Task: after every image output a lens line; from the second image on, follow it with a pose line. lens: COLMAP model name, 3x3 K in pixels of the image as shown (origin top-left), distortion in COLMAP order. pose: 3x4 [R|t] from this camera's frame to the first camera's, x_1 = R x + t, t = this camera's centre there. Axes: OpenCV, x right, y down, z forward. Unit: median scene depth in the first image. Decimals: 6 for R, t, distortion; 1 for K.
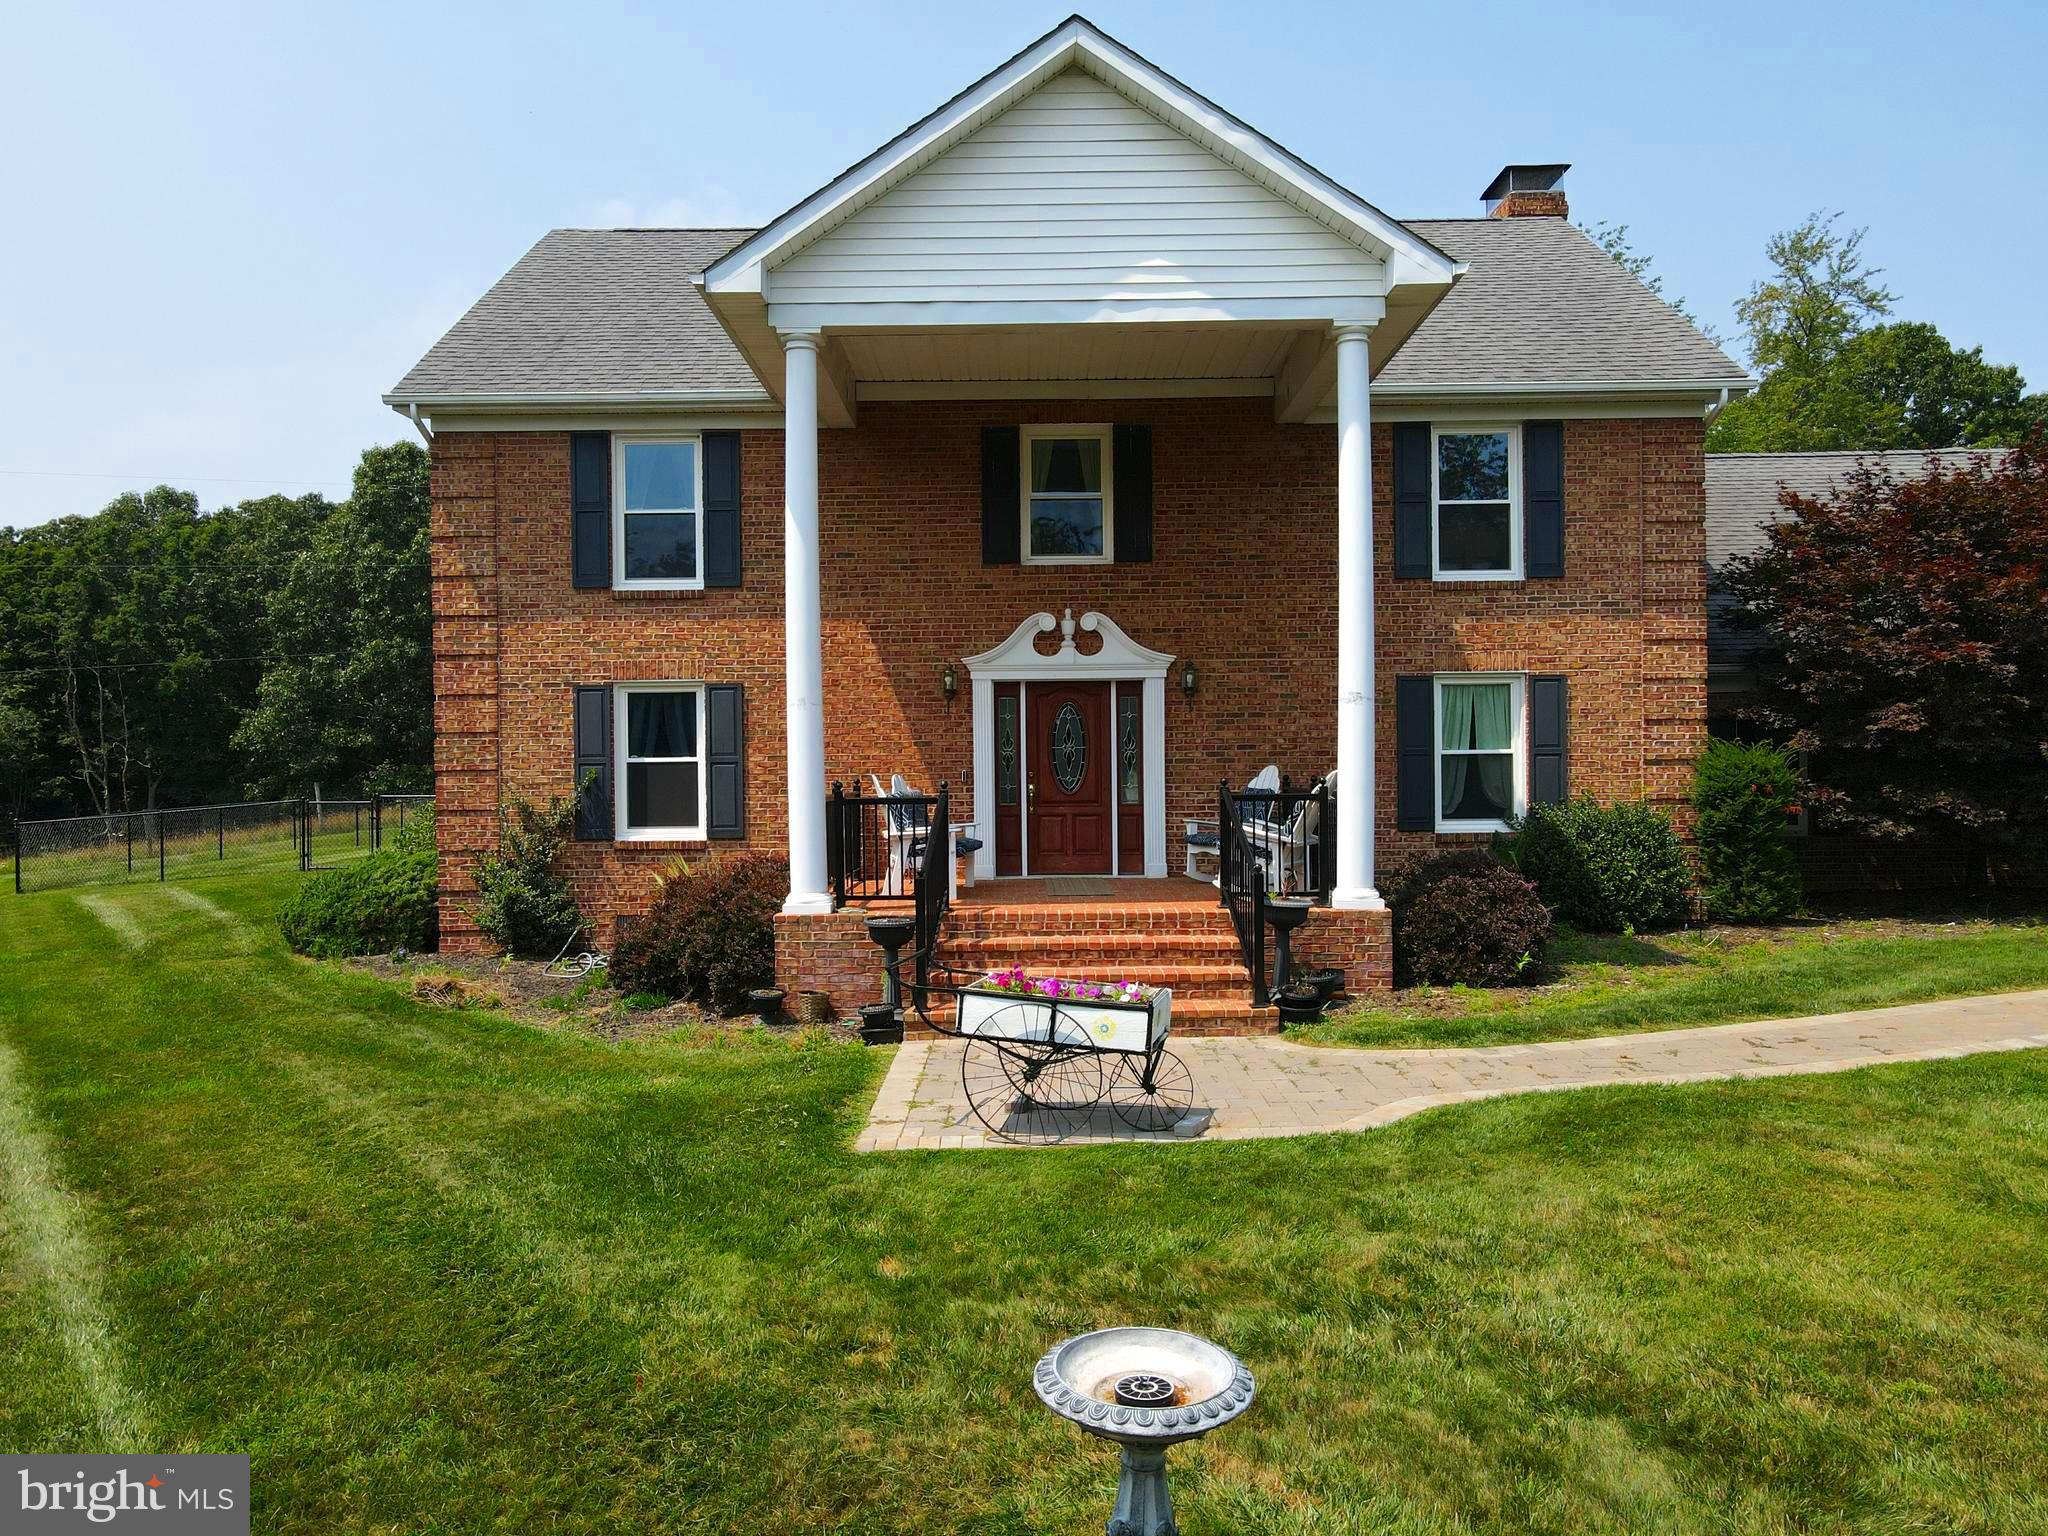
lens RADIAL K [[1509.4, 0, 1021.7], [0, 1509.4, 767.6], [0, 0, 1]] dist [-0.004593, 0.032604]
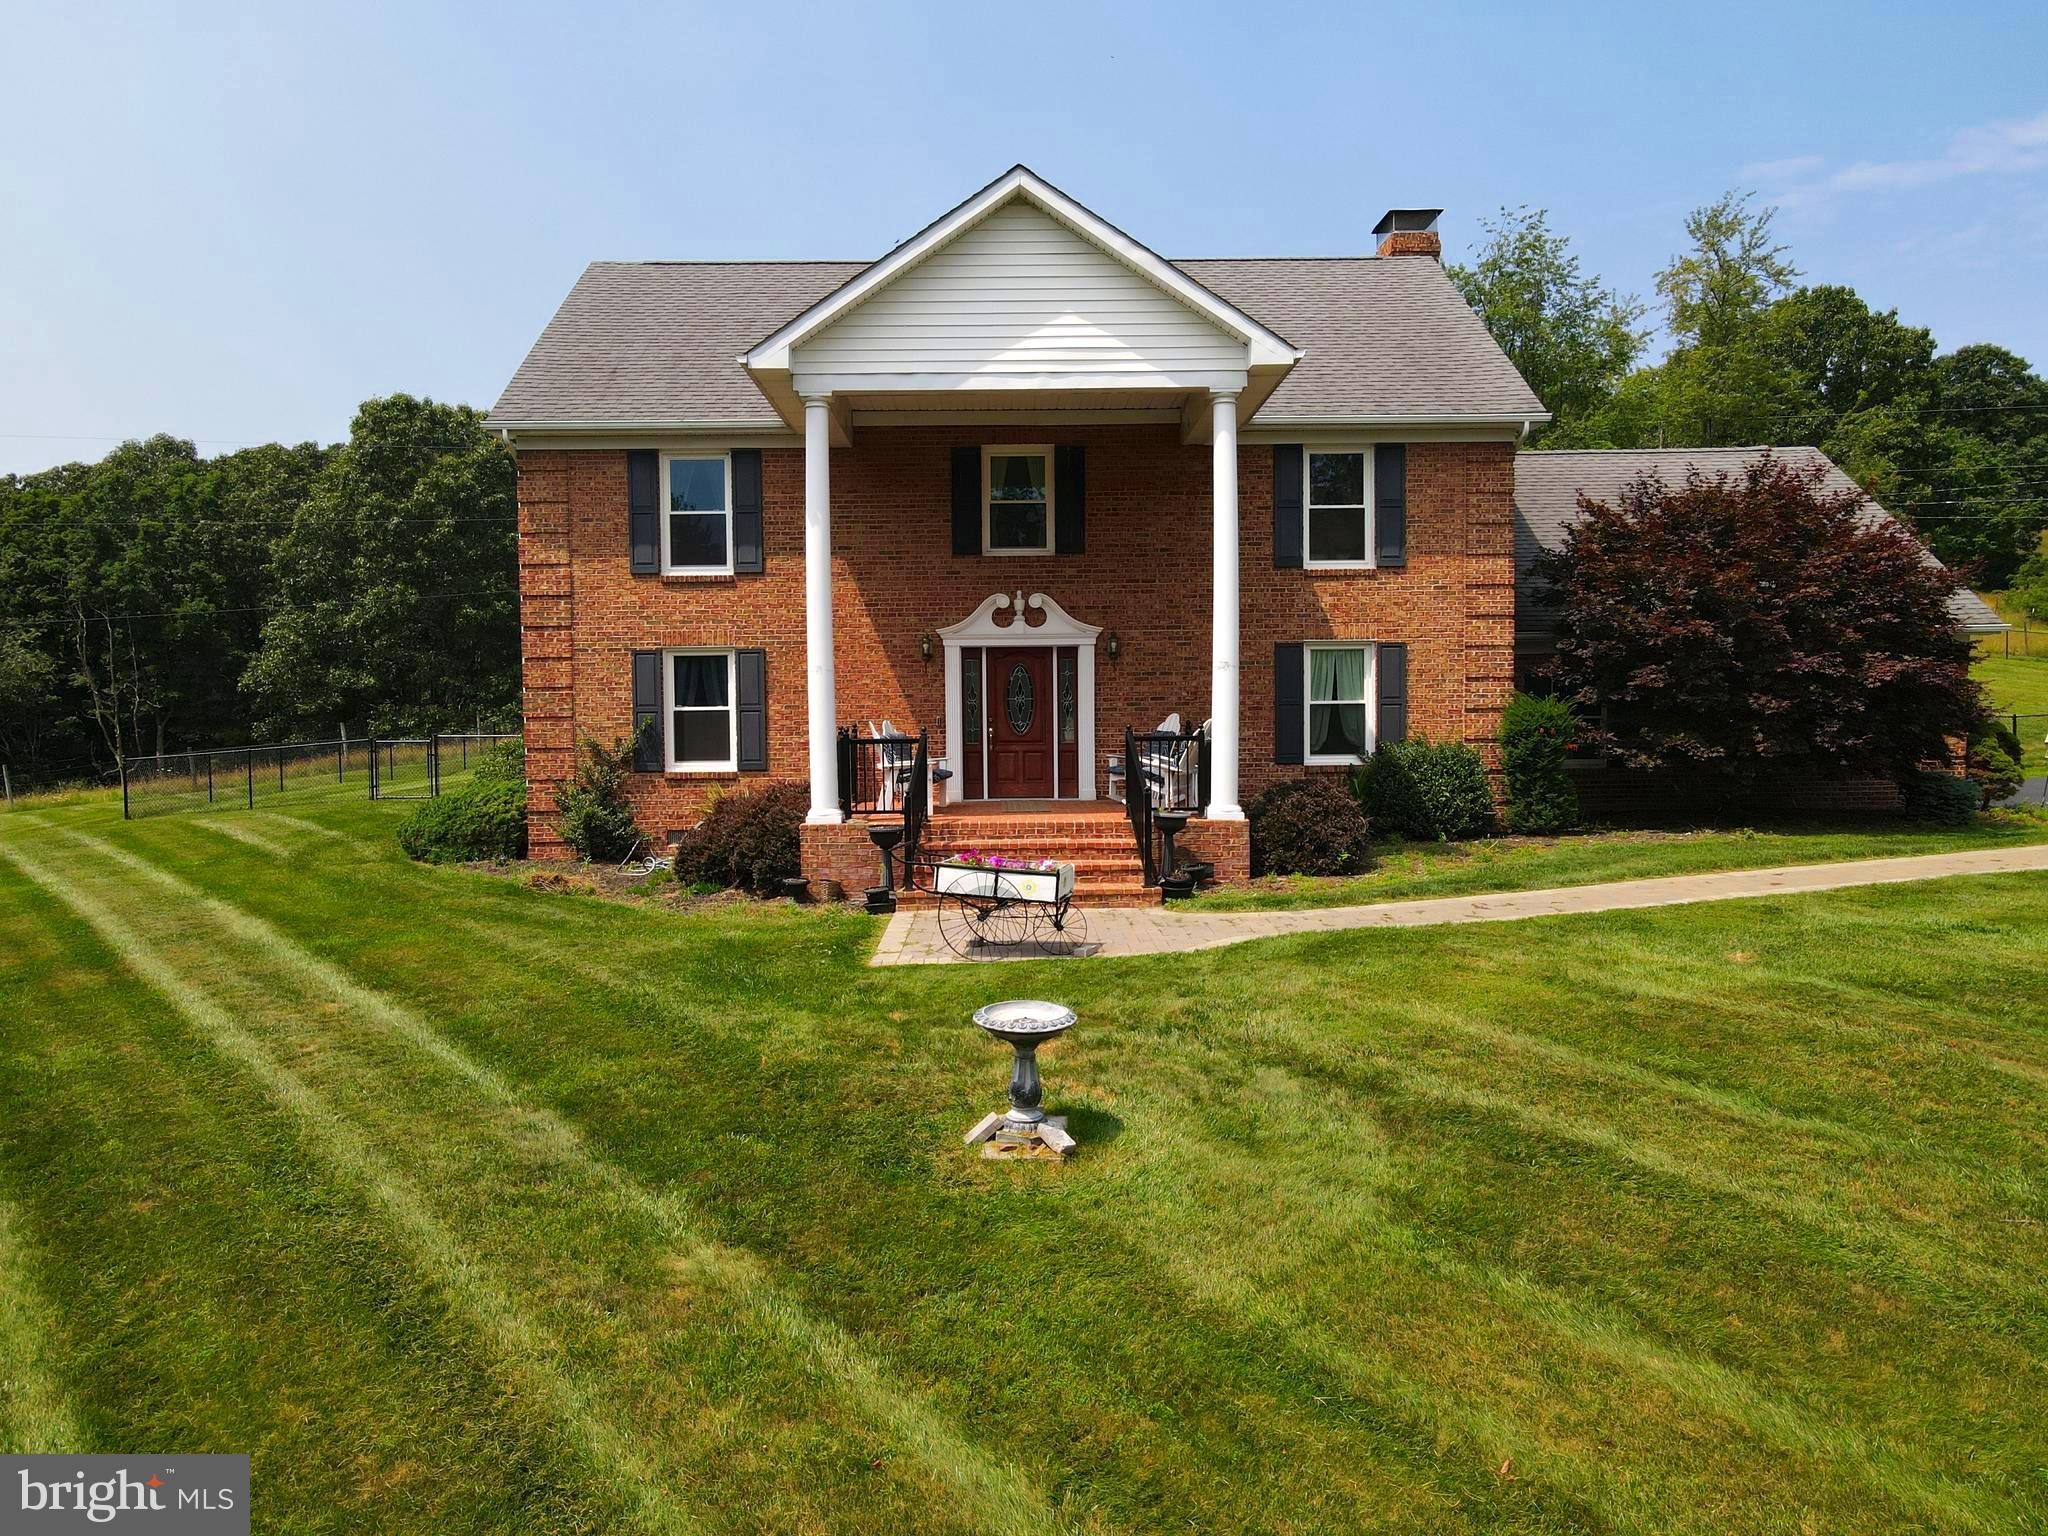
lens RADIAL K [[1509.4, 0, 1020.8], [0, 1509.4, 768.4], [0, 0, 1]] dist [-0.004593, 0.032604]
pose [[0.999854, -0.000861, 0.017038, 0.010038], [0.000144, 0.999116, 0.042038, -0.008262], [-0.017059, -0.042029, 0.998971, -0.285007]]
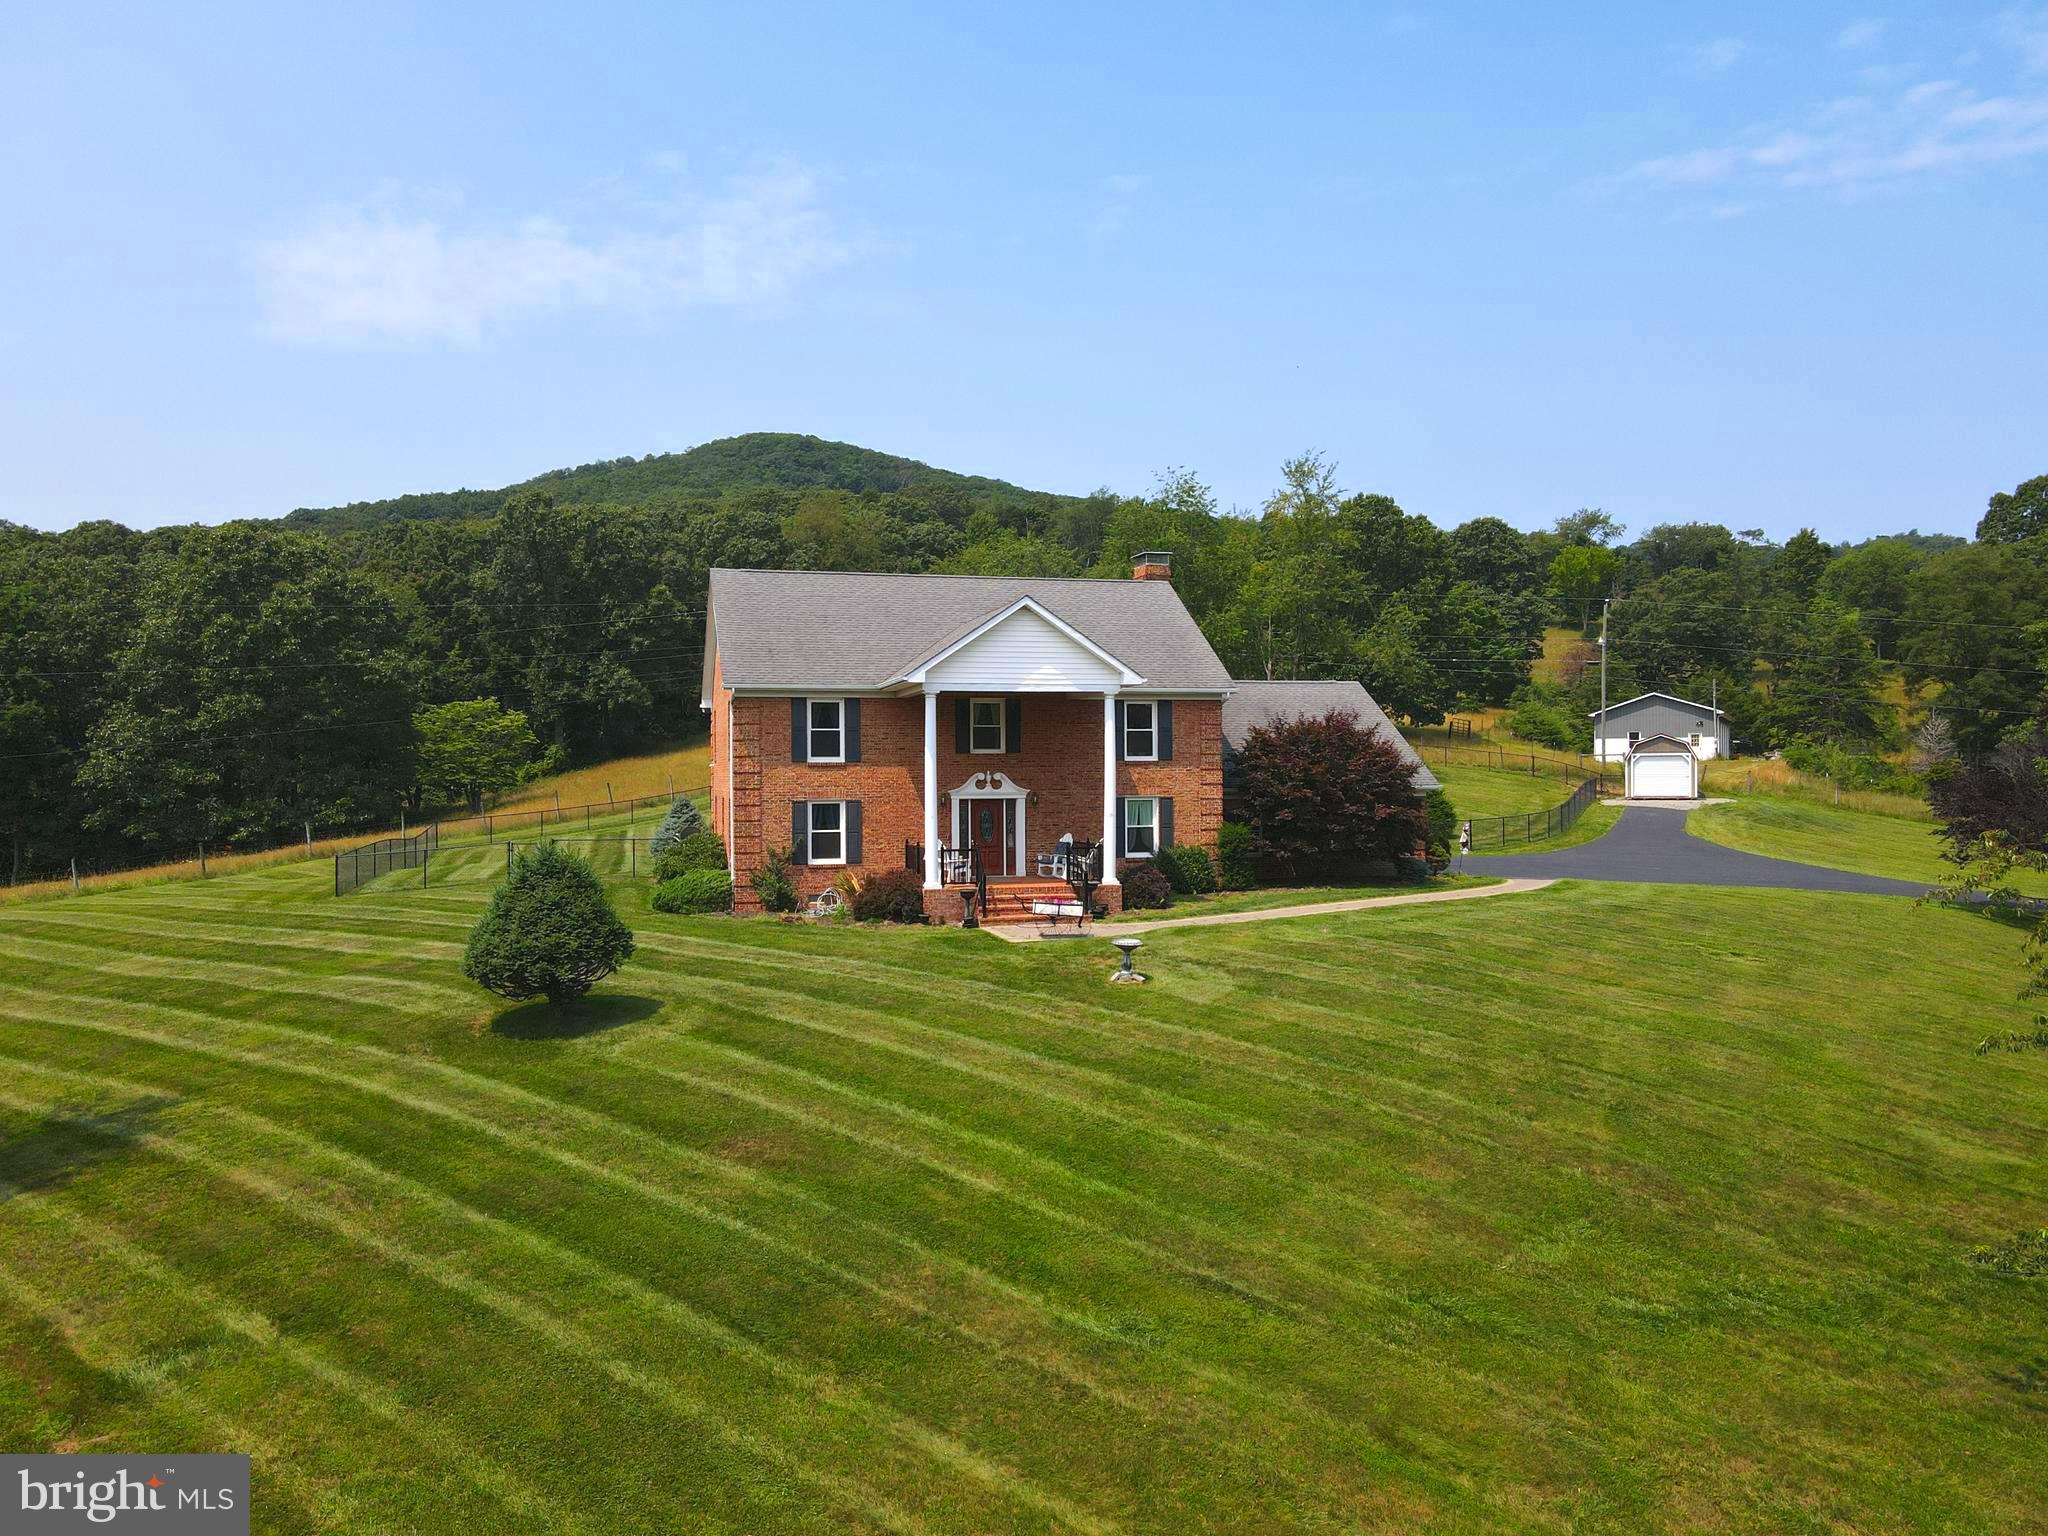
lens RADIAL K [[1509.4, 0, 1022.3], [0, 1509.4, 764.4], [0, 0, 1]] dist [-0.004593, 0.032604]
pose [[0.965294, 0.005924, 0.261100, -0.577391], [-0.003491, 0.999946, -0.009782, -0.091407], [-0.261144, 0.008531, 0.965262, -1.465981]]
